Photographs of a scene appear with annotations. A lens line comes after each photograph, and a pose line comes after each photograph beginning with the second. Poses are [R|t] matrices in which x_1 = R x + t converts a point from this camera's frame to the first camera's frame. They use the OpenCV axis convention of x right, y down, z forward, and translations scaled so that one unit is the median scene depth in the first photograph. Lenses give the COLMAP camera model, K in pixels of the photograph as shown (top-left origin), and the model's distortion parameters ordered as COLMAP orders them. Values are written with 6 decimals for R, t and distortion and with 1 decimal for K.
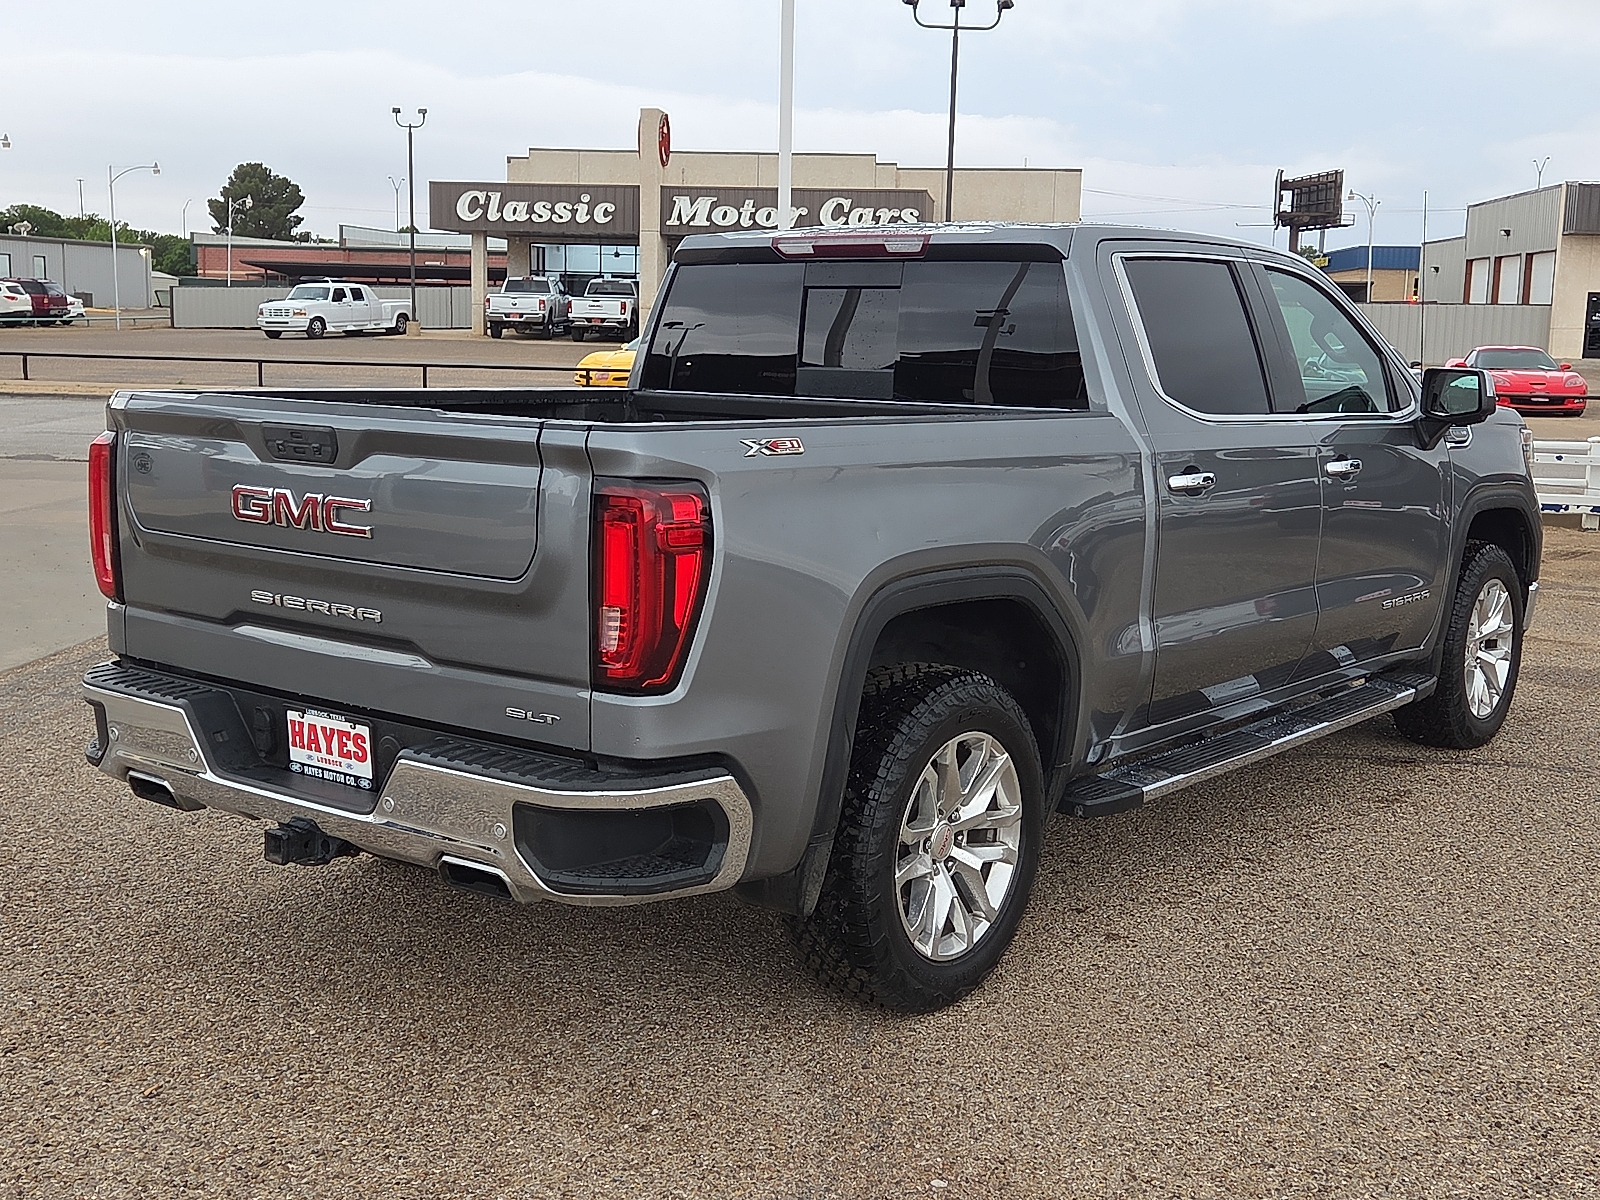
lens RADIAL K [[1888.3, 0, 800.0], [0, 1888.3, 600.0], [0, 0, 1]] dist [0.020104, -0.006394]
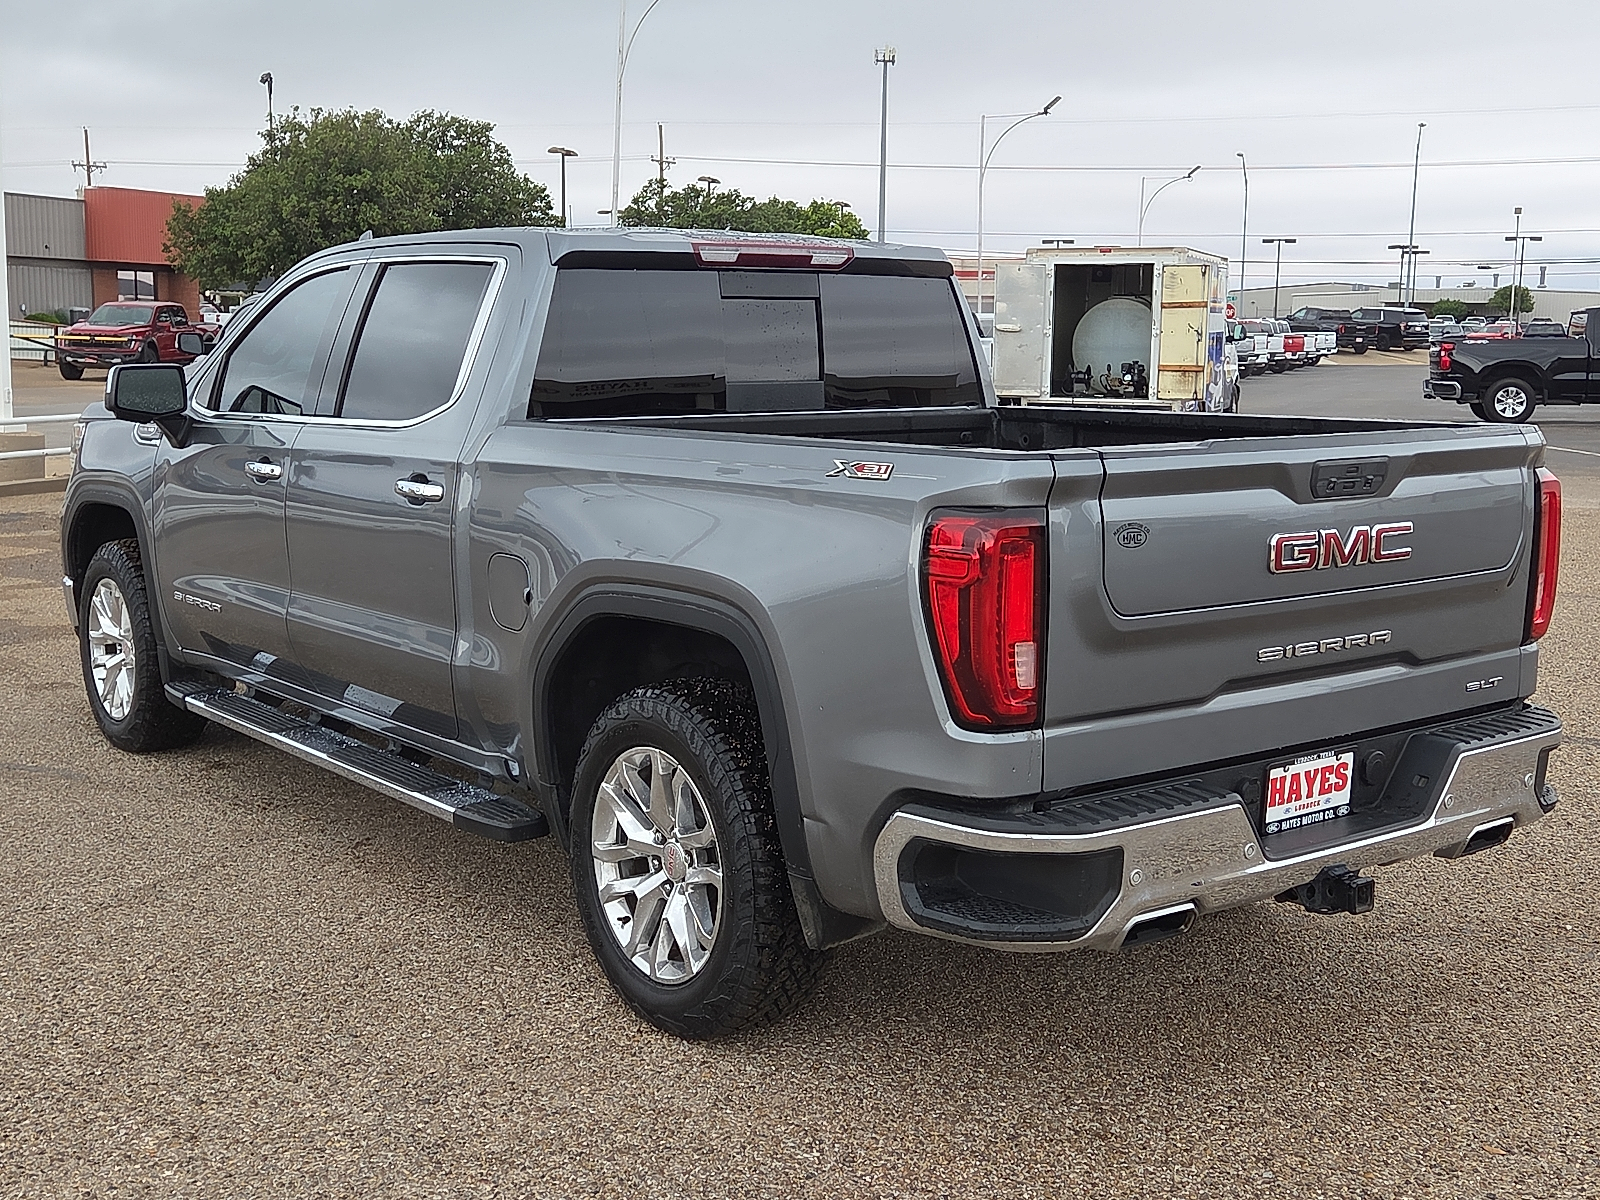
lens RADIAL K [[1888.3, 0, 800.0], [0, 1888.3, 600.0], [0, 0, 1]] dist [0.020104, -0.006394]
pose [[0.253668, -0.155480, 0.954714, -1.224164], [0.137913, 0.982727, 0.123399, -0.173269], [-0.957409, 0.100365, 0.270729, 0.977951]]
